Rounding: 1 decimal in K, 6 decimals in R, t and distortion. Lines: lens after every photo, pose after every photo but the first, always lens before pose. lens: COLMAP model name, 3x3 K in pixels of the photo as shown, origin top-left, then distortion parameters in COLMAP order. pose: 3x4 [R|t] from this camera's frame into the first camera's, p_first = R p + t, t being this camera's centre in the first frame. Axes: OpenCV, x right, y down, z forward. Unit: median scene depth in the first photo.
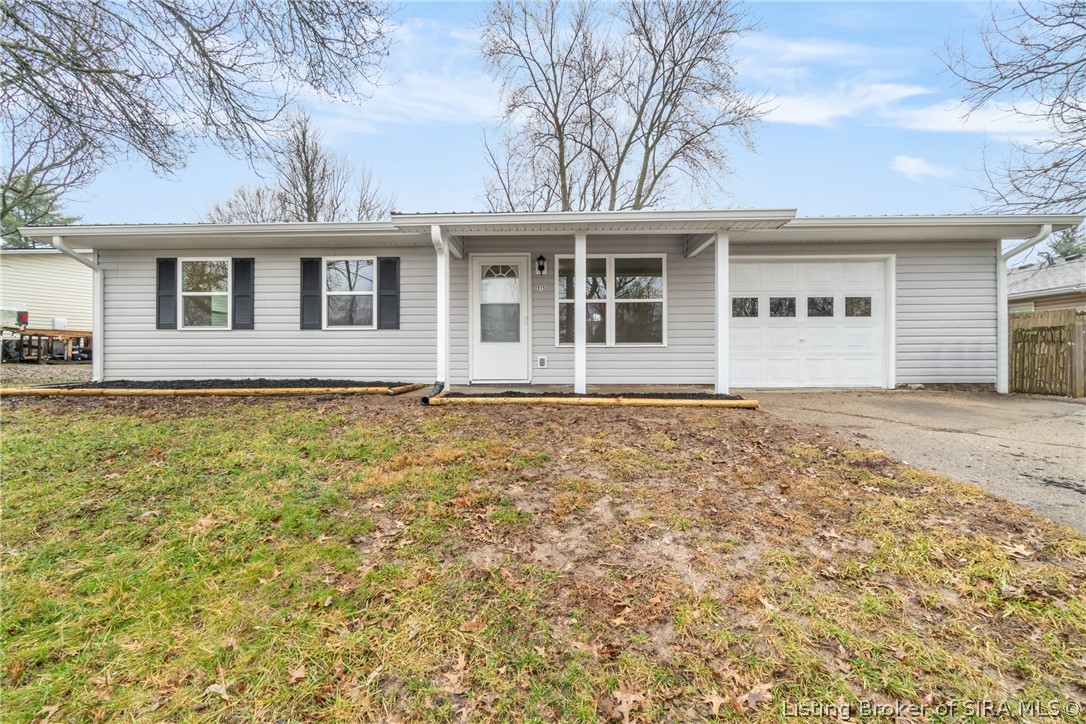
lens RADIAL K [[468.2, 0, 543.0], [0, 468.2, 362.0], [0, 0, 1]] dist [-0.002422, -0.000419]
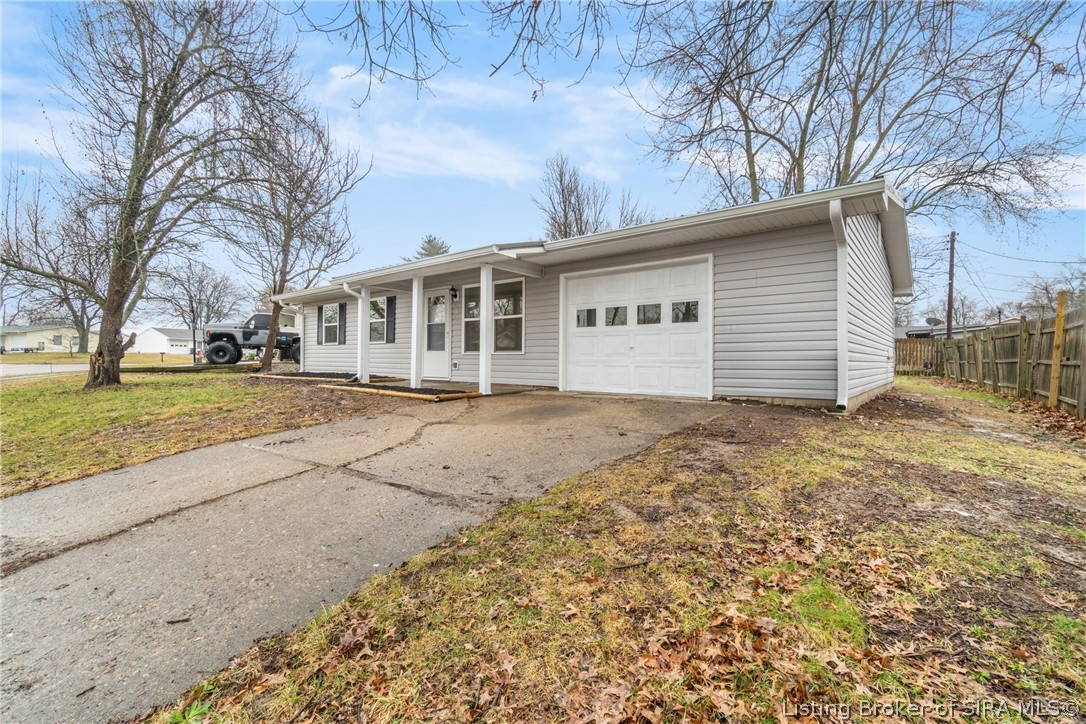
lens RADIAL K [[485.9, 0, 525.3], [0, 485.9, 363.3], [0, 0, 1]] dist [0.003091, 0.000422]
pose [[0.783478, 0.010581, -0.621329, 1.031370], [-0.014974, 0.999886, -0.001854, -0.006977], [0.621239, 0.010757, 0.783547, 0.023837]]
